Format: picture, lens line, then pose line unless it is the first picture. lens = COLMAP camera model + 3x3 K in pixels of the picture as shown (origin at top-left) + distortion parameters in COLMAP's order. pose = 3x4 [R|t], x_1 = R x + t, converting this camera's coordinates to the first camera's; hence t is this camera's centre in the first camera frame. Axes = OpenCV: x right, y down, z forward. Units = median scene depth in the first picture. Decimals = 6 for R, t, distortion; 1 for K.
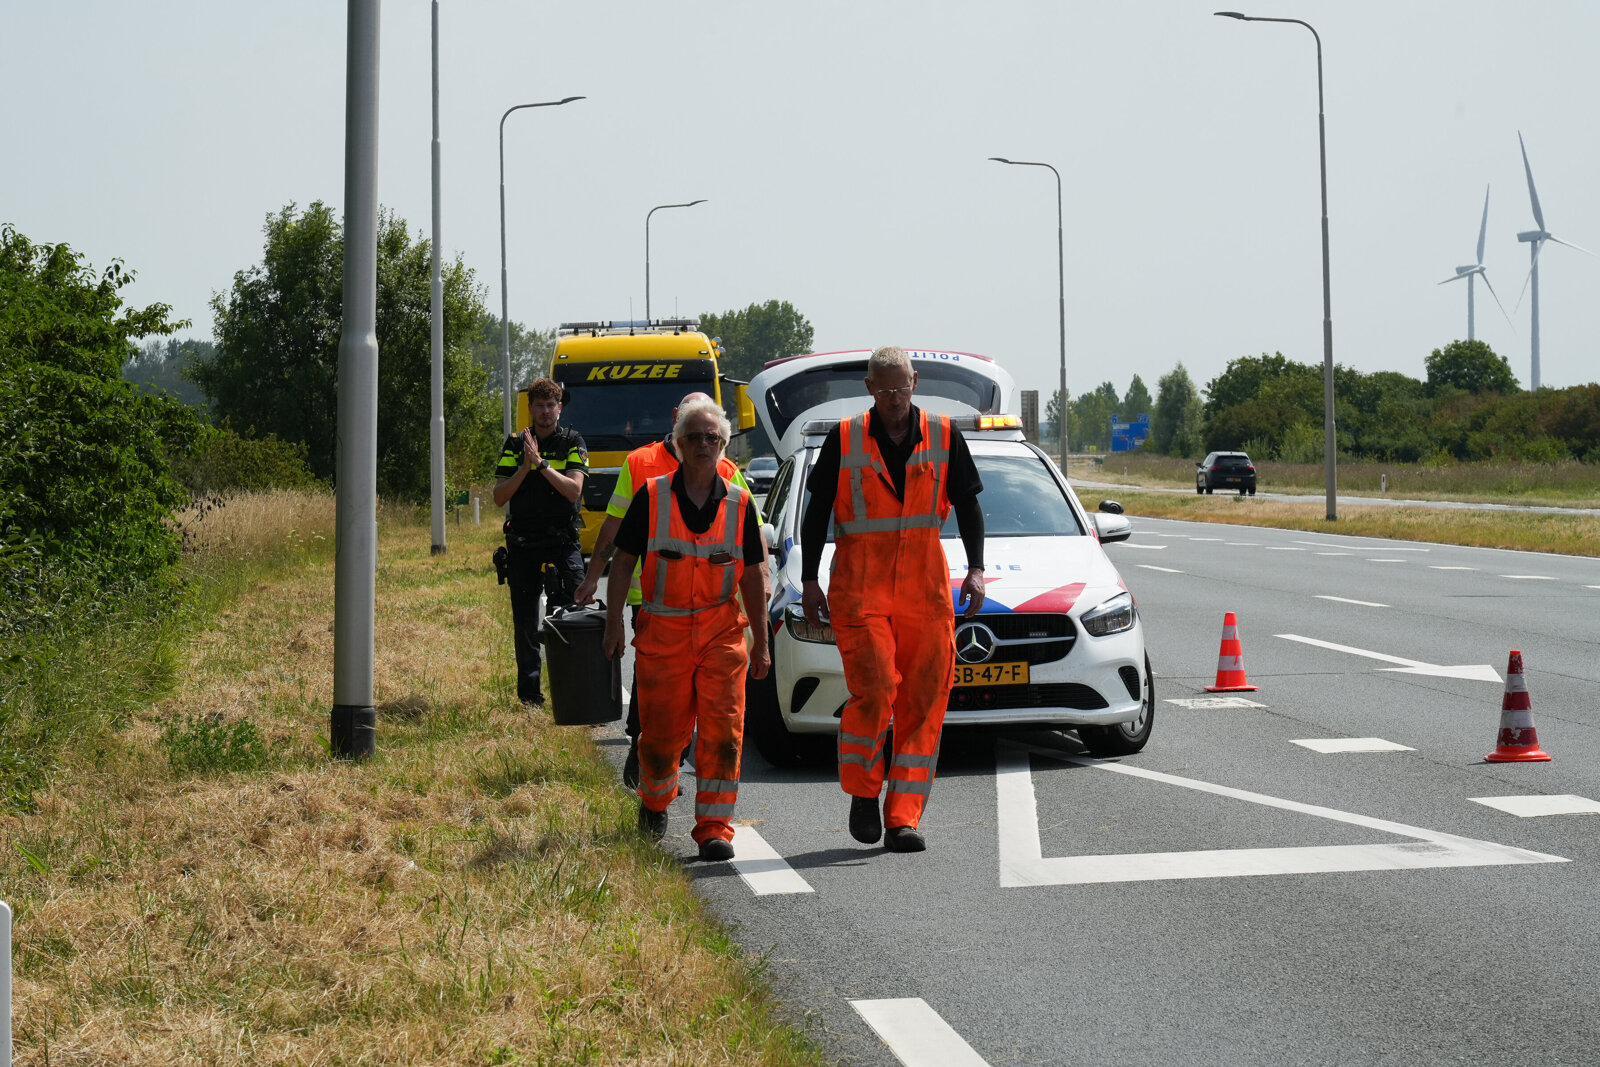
lens RADIAL K [[4938.4, 0, 800.0], [0, 4938.4, 533.5], [0, 0, 1]] dist [-0.032037, -0.131190]
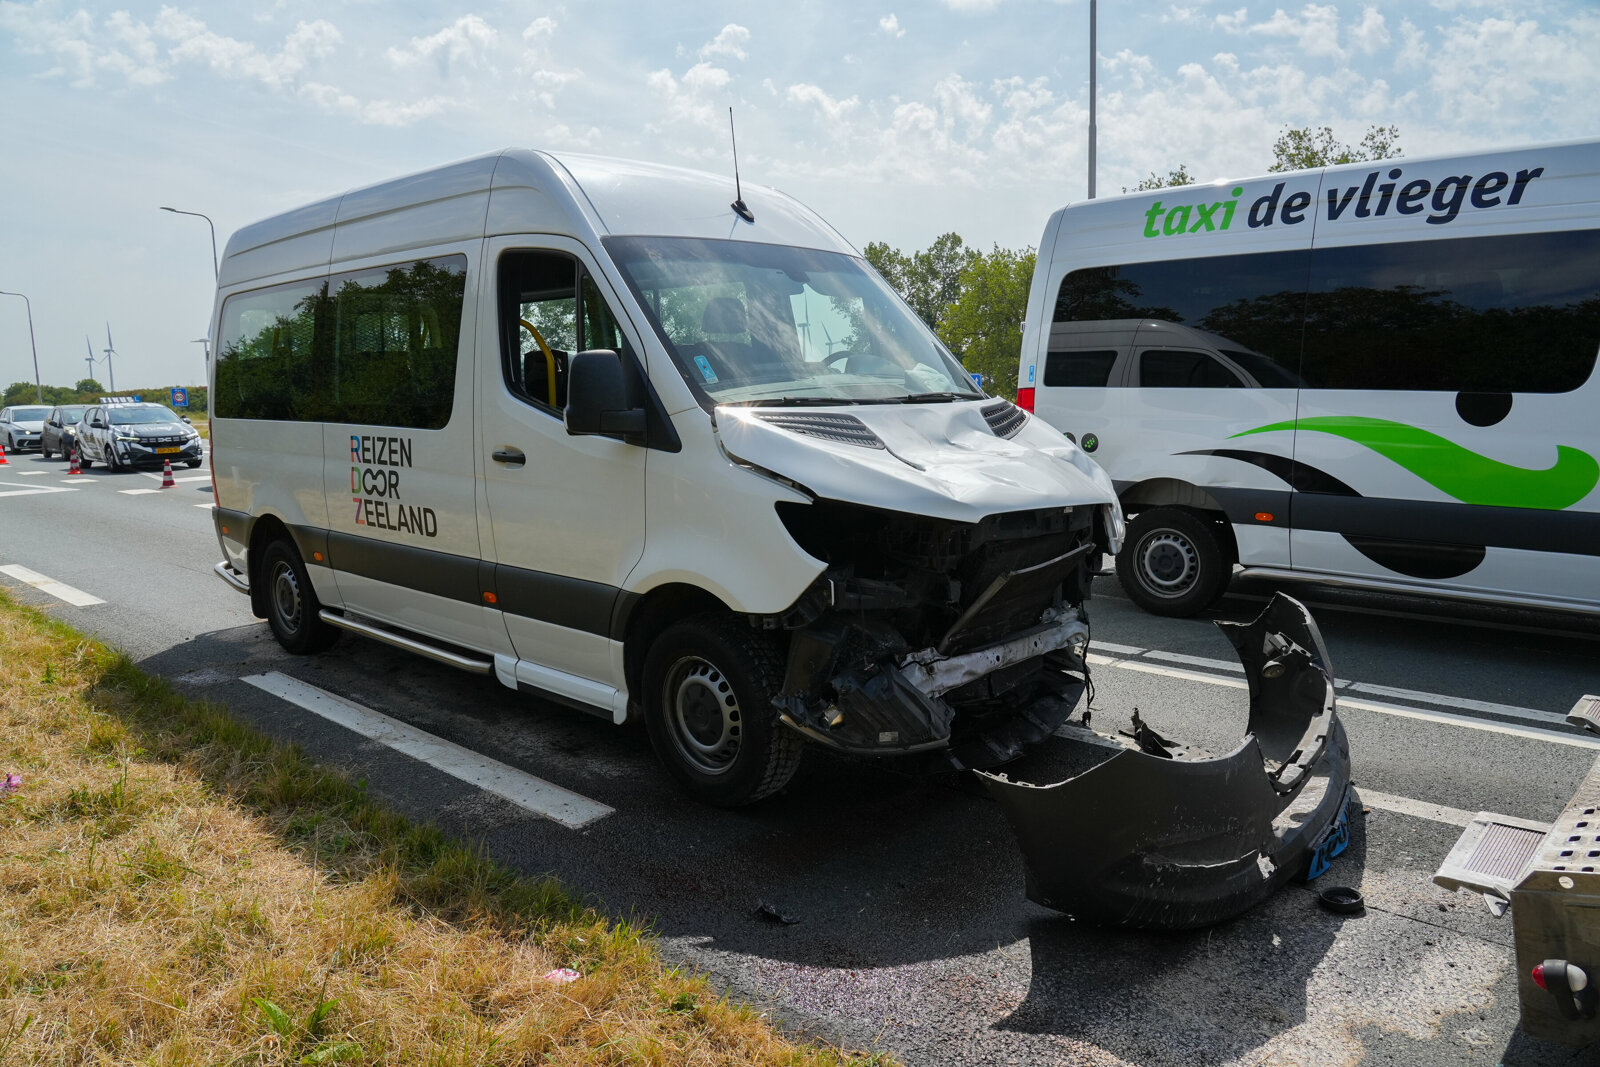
lens RADIAL K [[1118.7, 0, 801.0], [0, 1118.7, 499.6], [0, 0, 1]] dist [-0.024829, 0.025170]
pose [[0.764264, -0.064387, 0.641681, -0.011232], [0.020764, 0.996944, 0.075303, 0.003801], [-0.644569, -0.044228, 0.763266, -0.123370]]
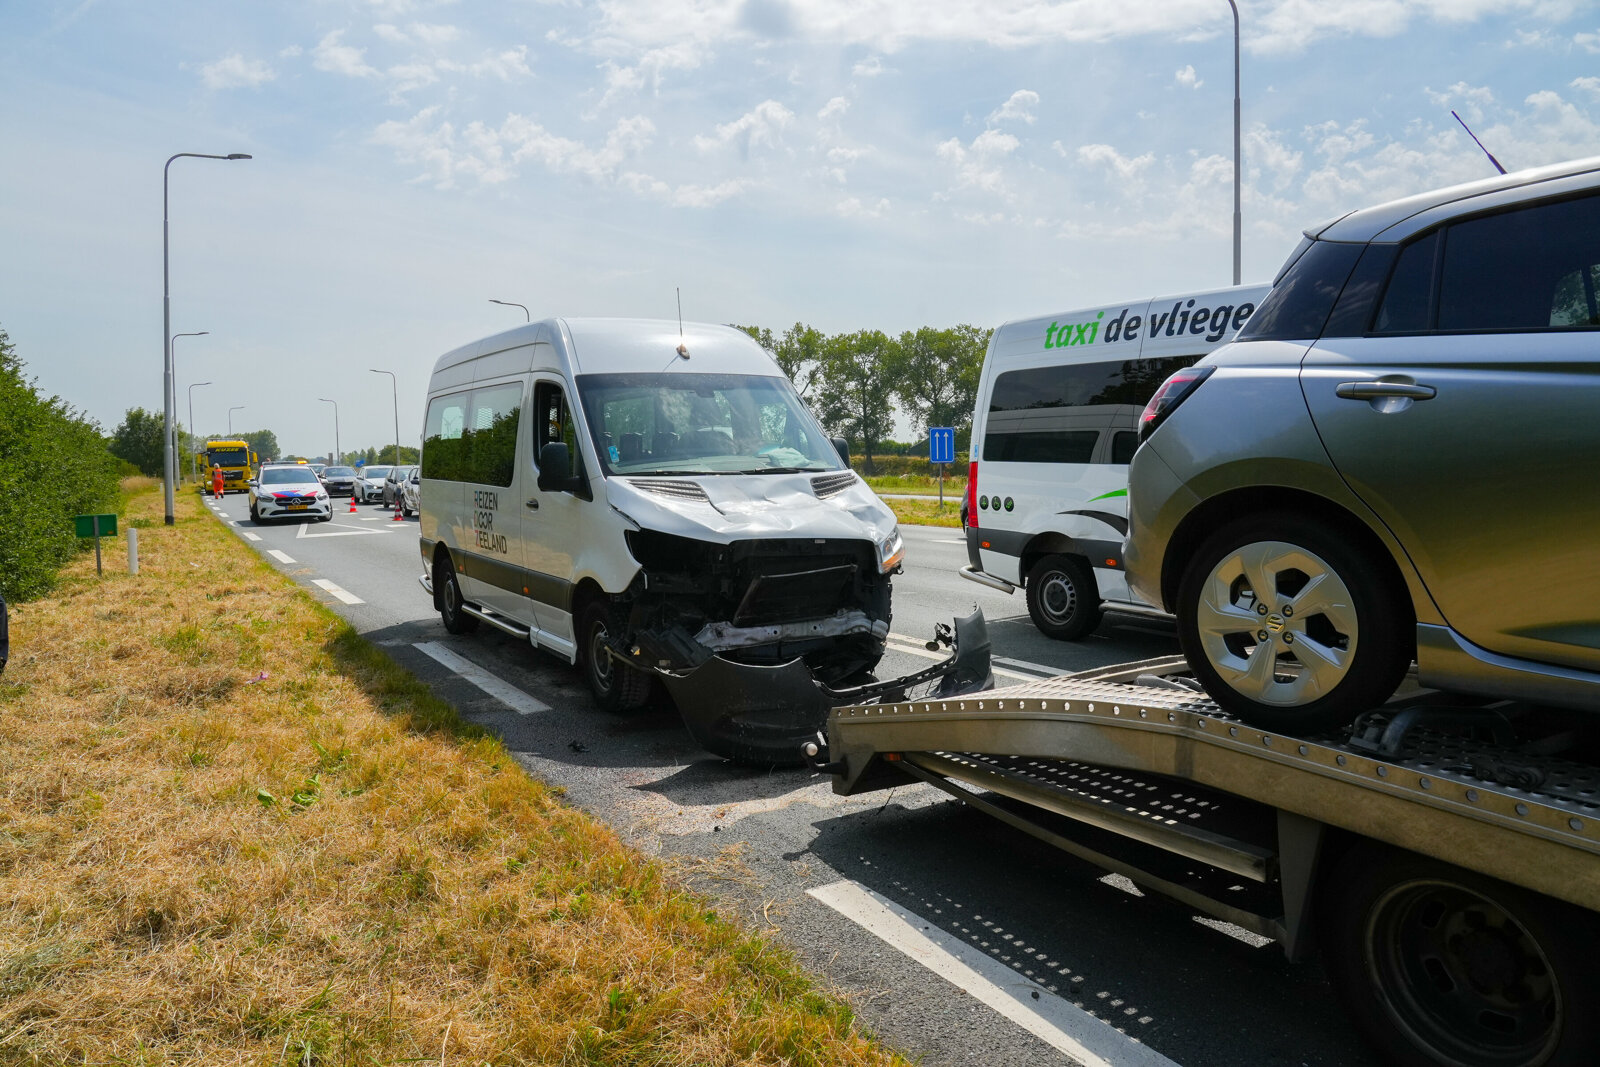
lens RADIAL K [[1139.5, 0, 800.0], [0, 1139.5, 533.5], [0, 0, 1]] dist [-0.020173, 0.030627]
pose [[0.907977, -0.026701, 0.418168, 0.010113], [0.009074, 0.998987, 0.044083, 0.004727], [-0.418922, -0.036232, 0.907299, -0.291836]]
